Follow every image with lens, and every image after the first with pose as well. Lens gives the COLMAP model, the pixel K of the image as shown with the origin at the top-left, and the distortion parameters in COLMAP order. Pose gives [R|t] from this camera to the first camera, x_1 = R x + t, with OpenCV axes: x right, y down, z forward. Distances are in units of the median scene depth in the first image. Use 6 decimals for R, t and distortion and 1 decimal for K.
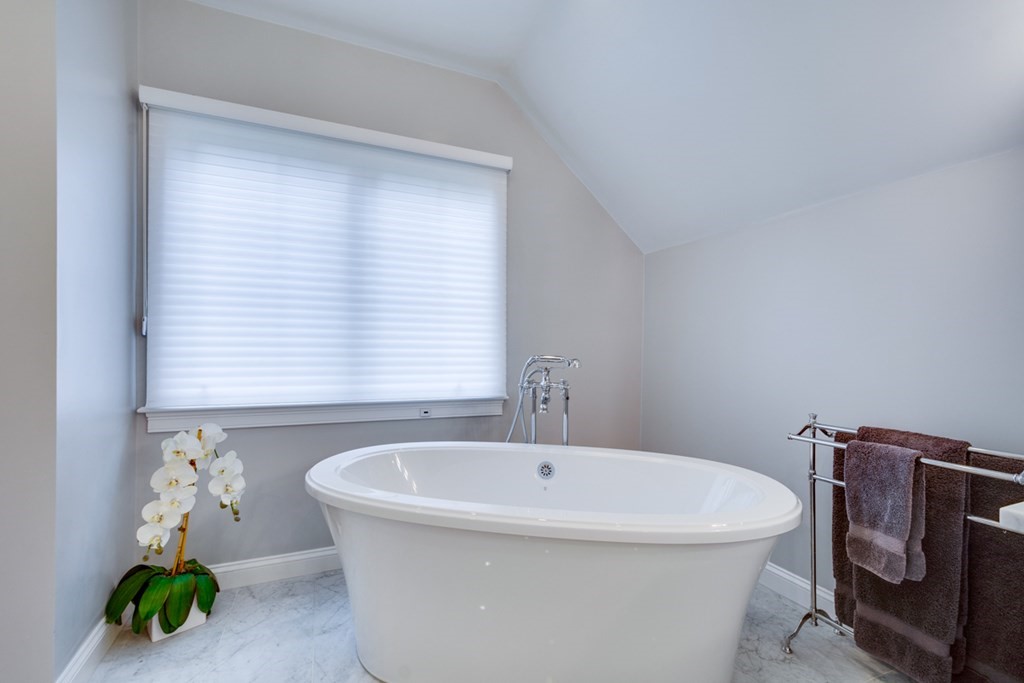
lens RADIAL K [[470.6, 0, 513.1], [0, 470.6, 345.4], [0, 0, 1]] dist [0.003713, 0.000373]
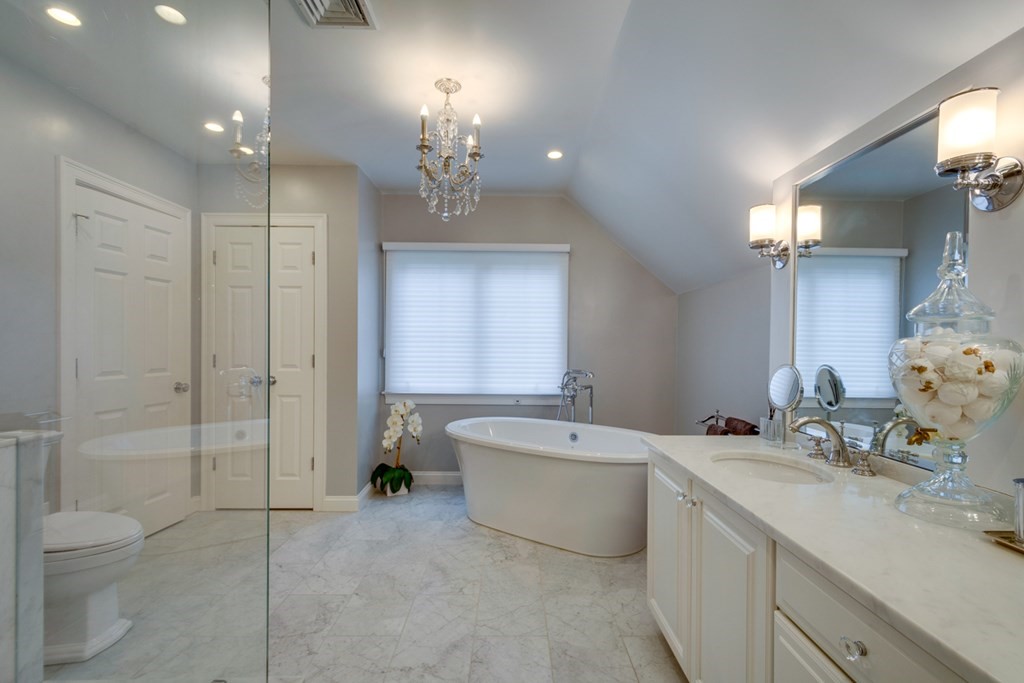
lens RADIAL K [[520.0, 0, 507.1], [0, 520.0, 329.2], [0, 0, 1]] dist [0.000110, 0.000434]
pose [[0.913082, -0.012993, -0.407570, 0.716057], [0.003882, 0.999724, -0.023175, -0.097220], [0.407758, 0.019578, 0.912880, -0.961558]]
